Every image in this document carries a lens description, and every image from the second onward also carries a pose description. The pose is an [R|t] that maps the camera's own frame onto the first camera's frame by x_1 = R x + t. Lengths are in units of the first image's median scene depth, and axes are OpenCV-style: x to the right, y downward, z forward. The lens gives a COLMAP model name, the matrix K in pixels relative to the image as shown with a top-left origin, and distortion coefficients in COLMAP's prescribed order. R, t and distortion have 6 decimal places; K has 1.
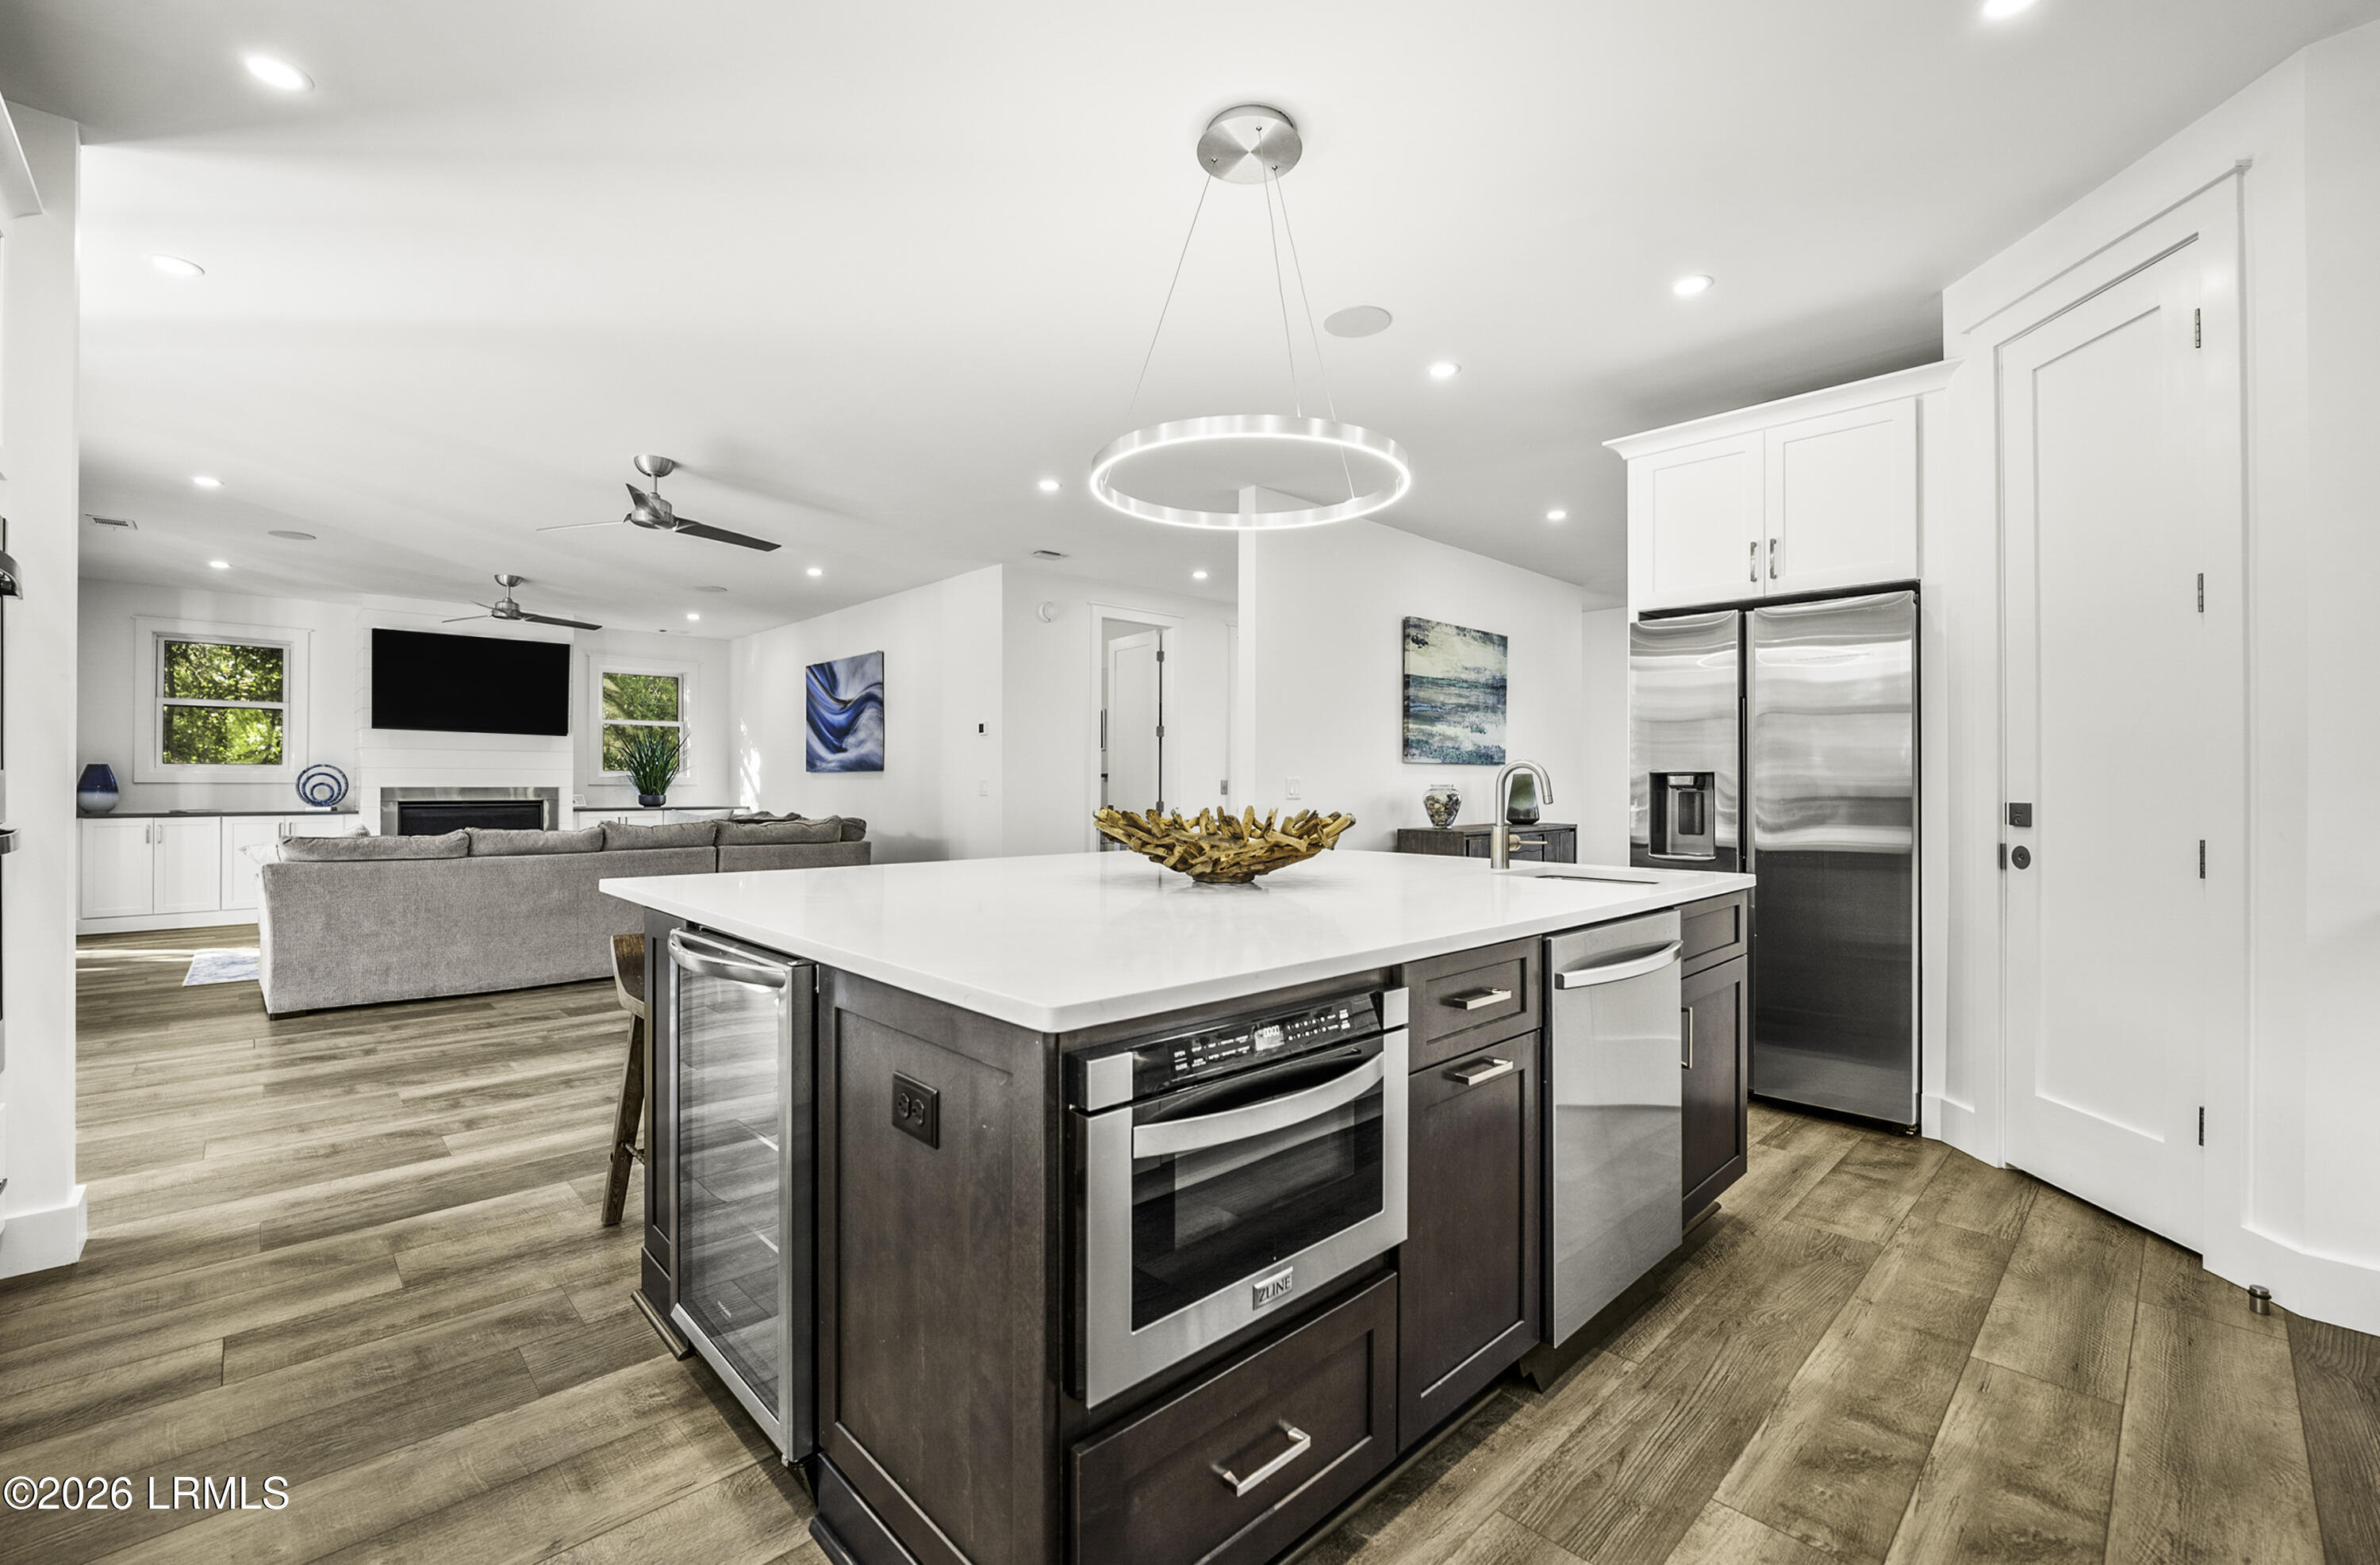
lens RADIAL K [[963.7, 0, 1174.2], [0, 963.7, 779.4], [0, 0, 1]] dist [-0.010062, -0.000776]
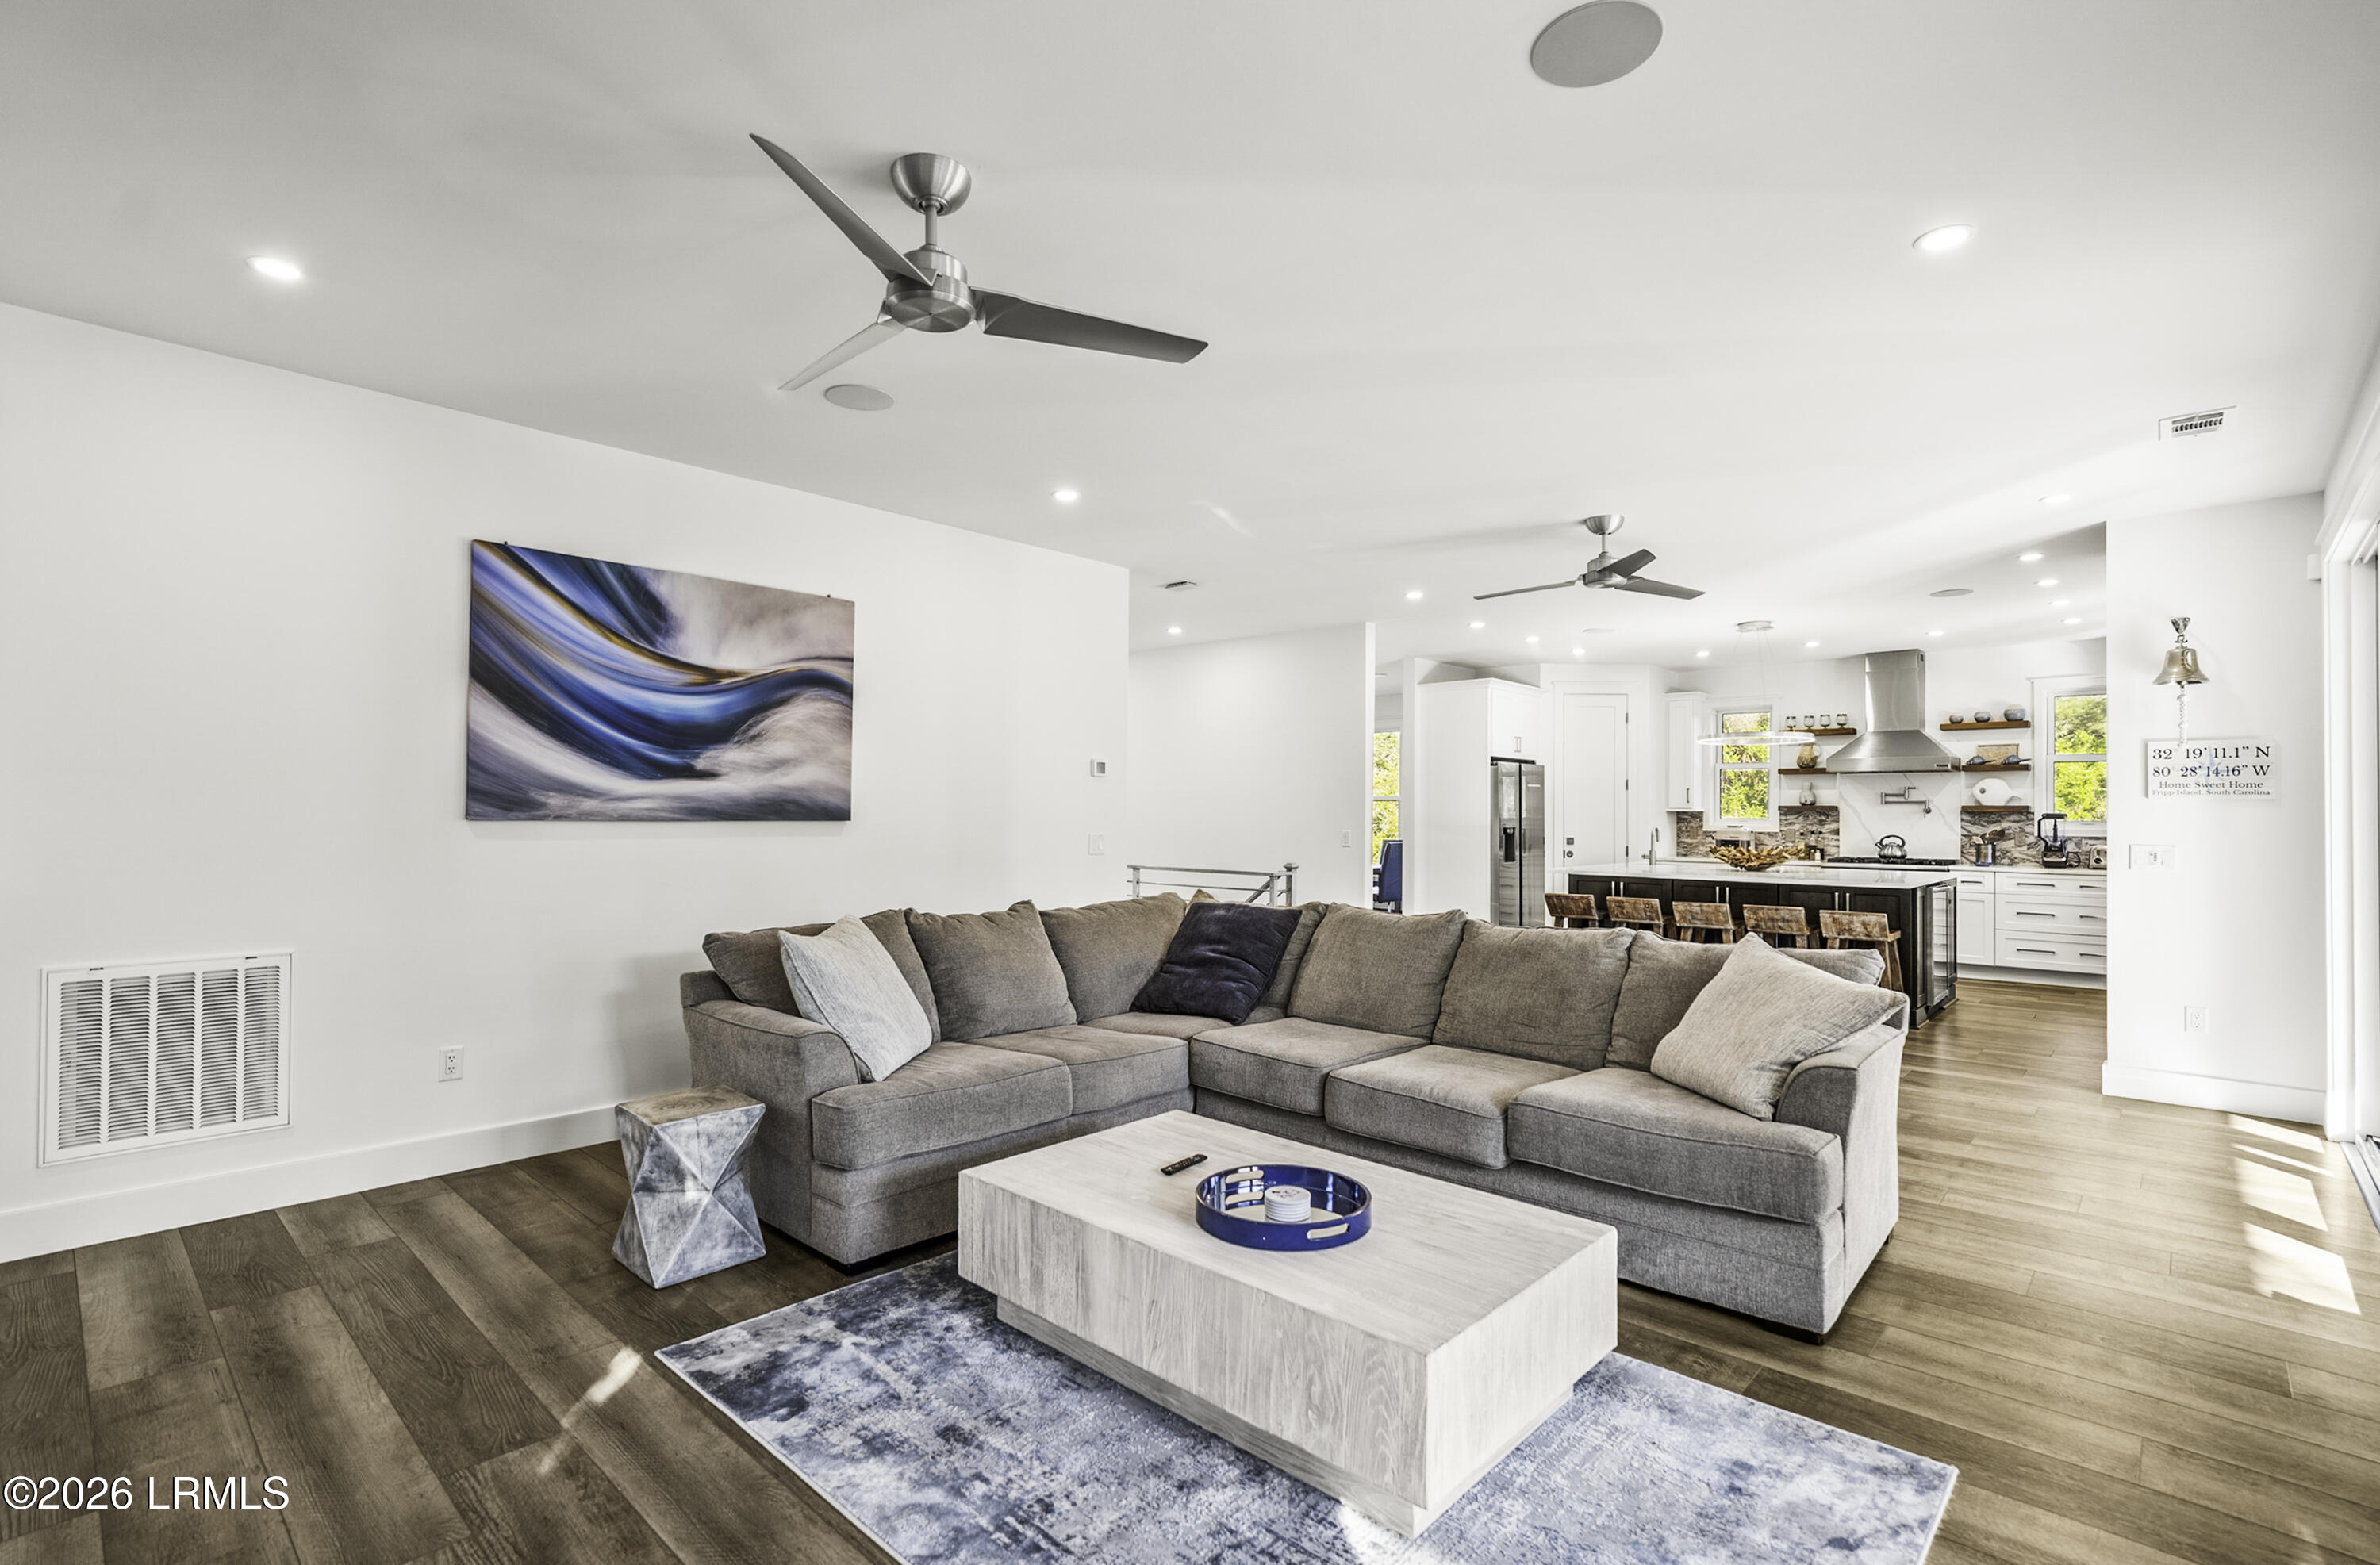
lens RADIAL K [[1065.4, 0, 1175.9], [0, 1065.4, 790.8], [0, 0, 1]] dist [0.001339, 0.000619]
pose [[-0.038775, 0.010790, 0.999190, -0.898643], [-0.009733, 0.999890, -0.011175, -0.019619], [-0.999201, -0.010159, -0.038666, 0.822856]]
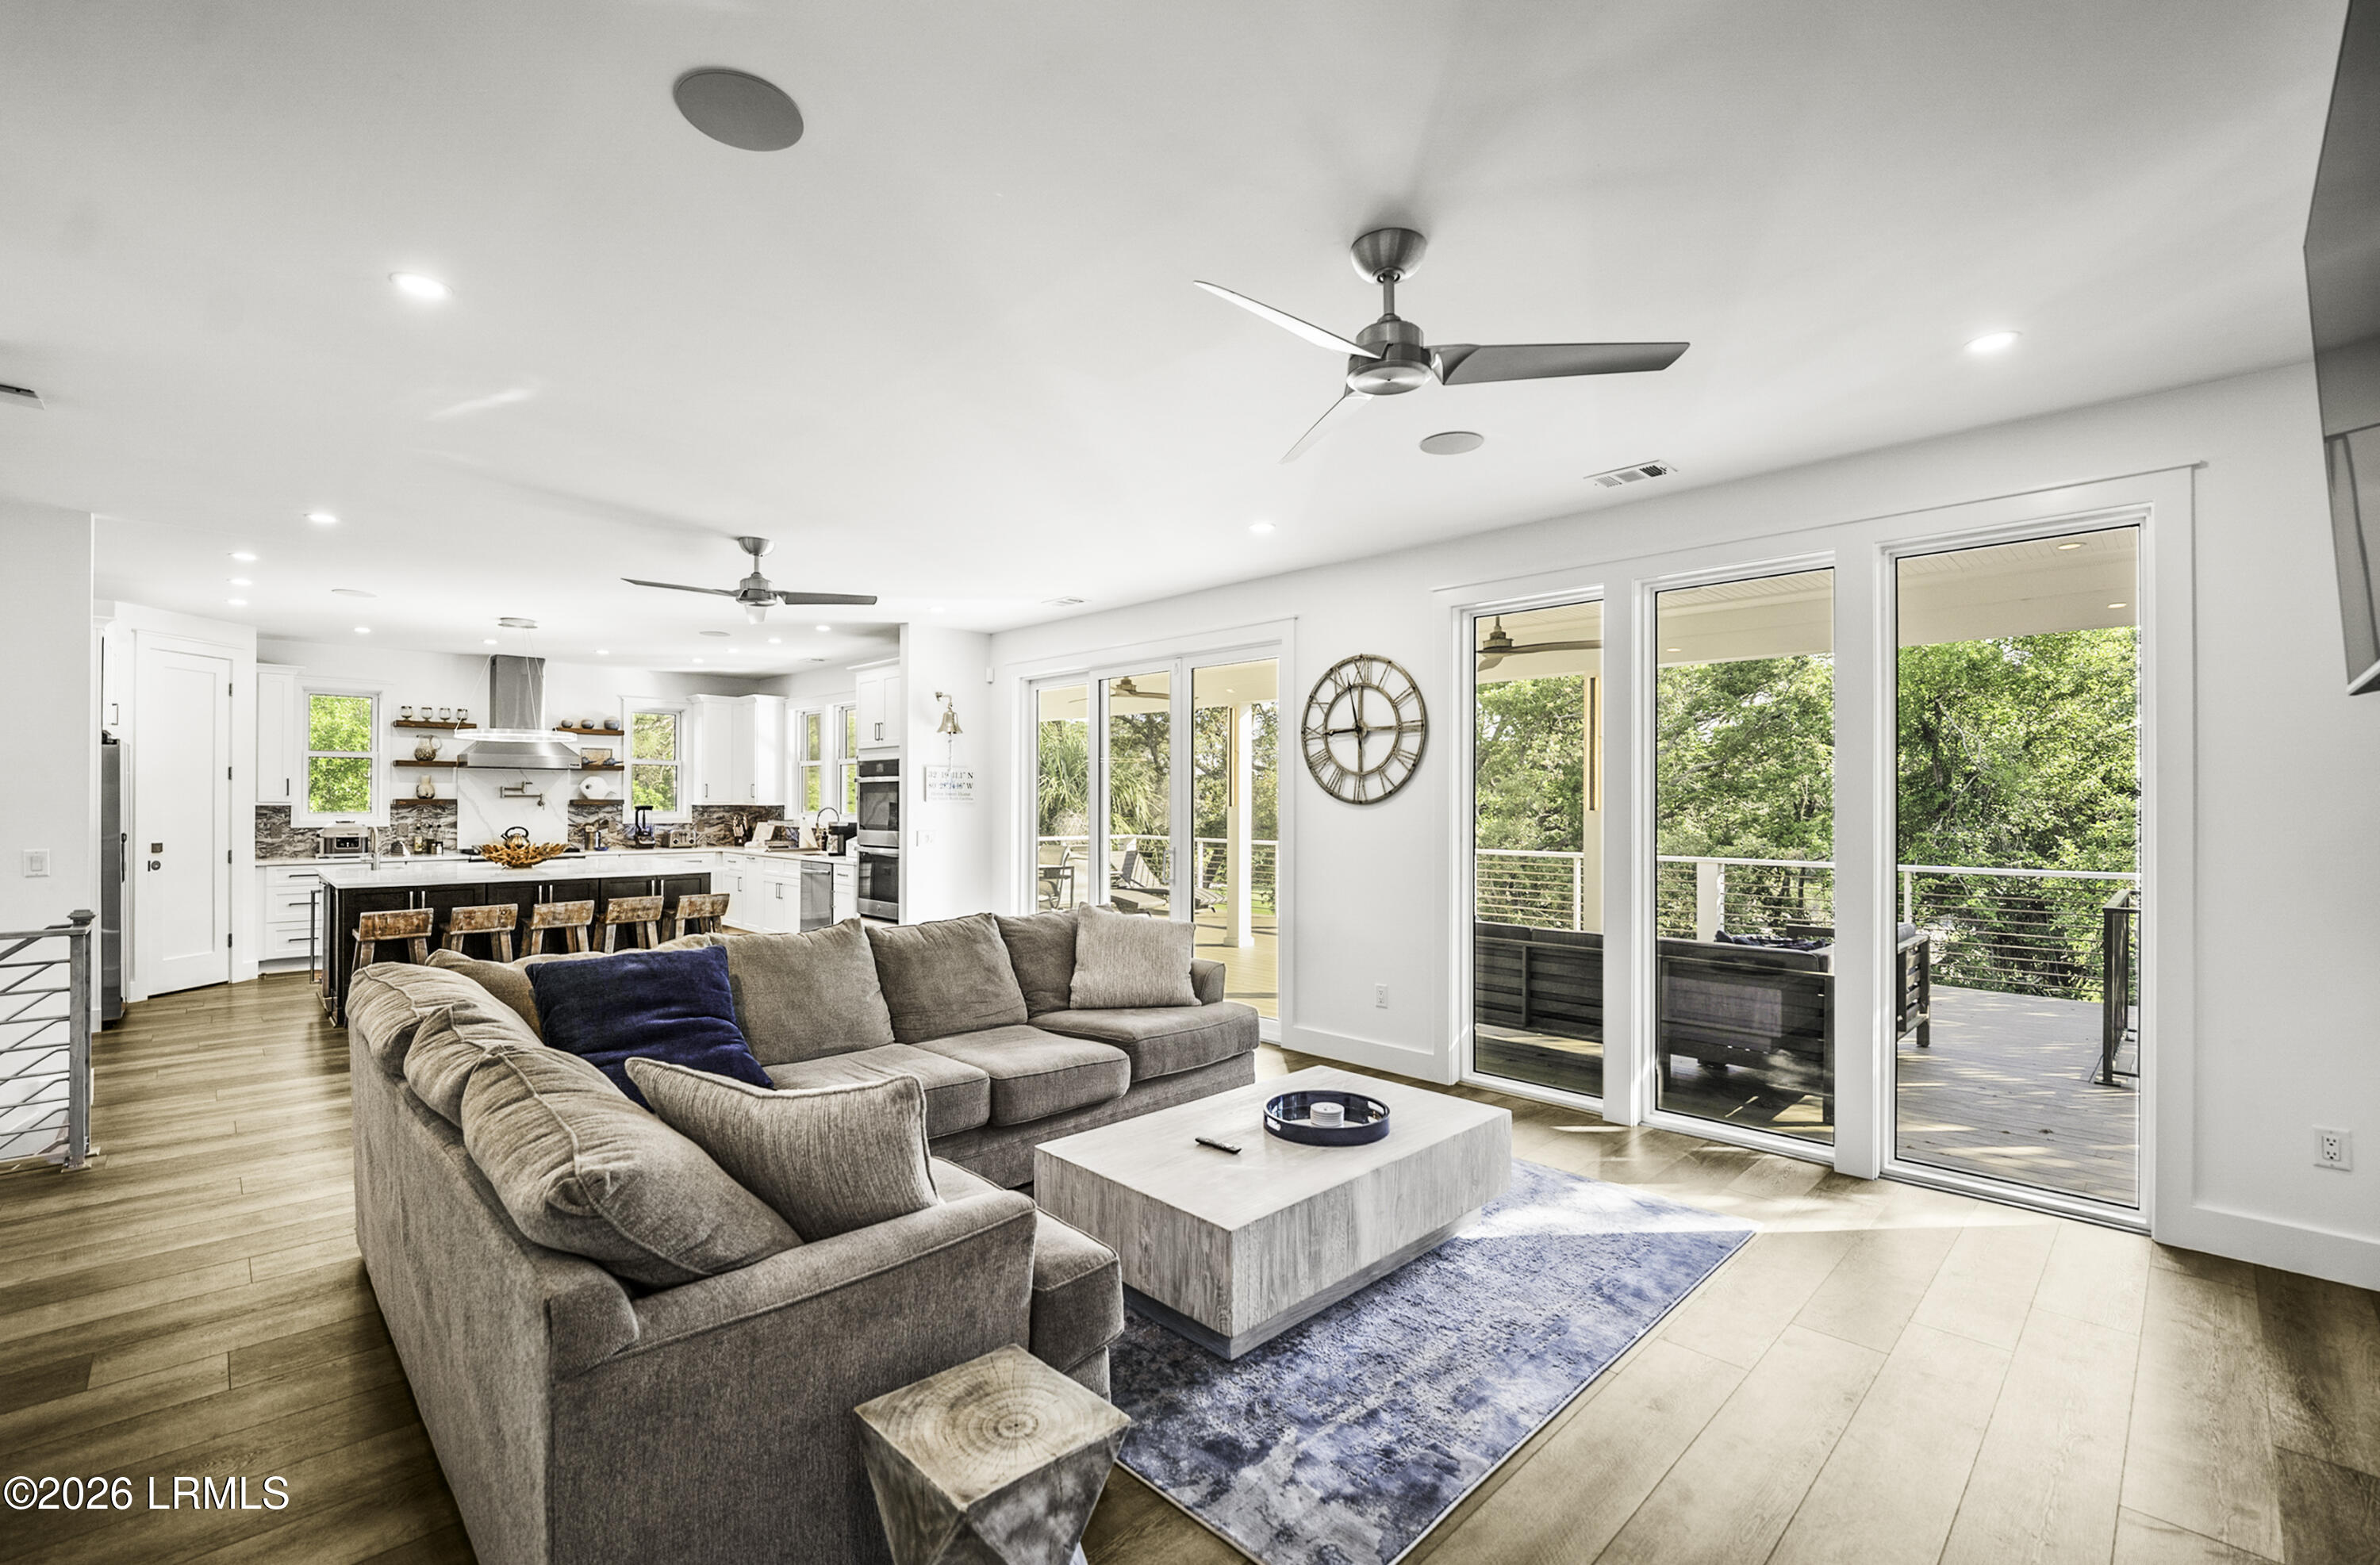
lens RADIAL K [[963.7, 0, 1205.5], [0, 963.7, 794.7], [0, 0, 1]] dist [-0.010062, -0.000776]
pose [[-0.999338, -0.009962, 0.034995, -0.591668], [-0.010295, 0.999903, -0.009353, -0.028058], [-0.034899, -0.009707, -0.999344, 1.131344]]
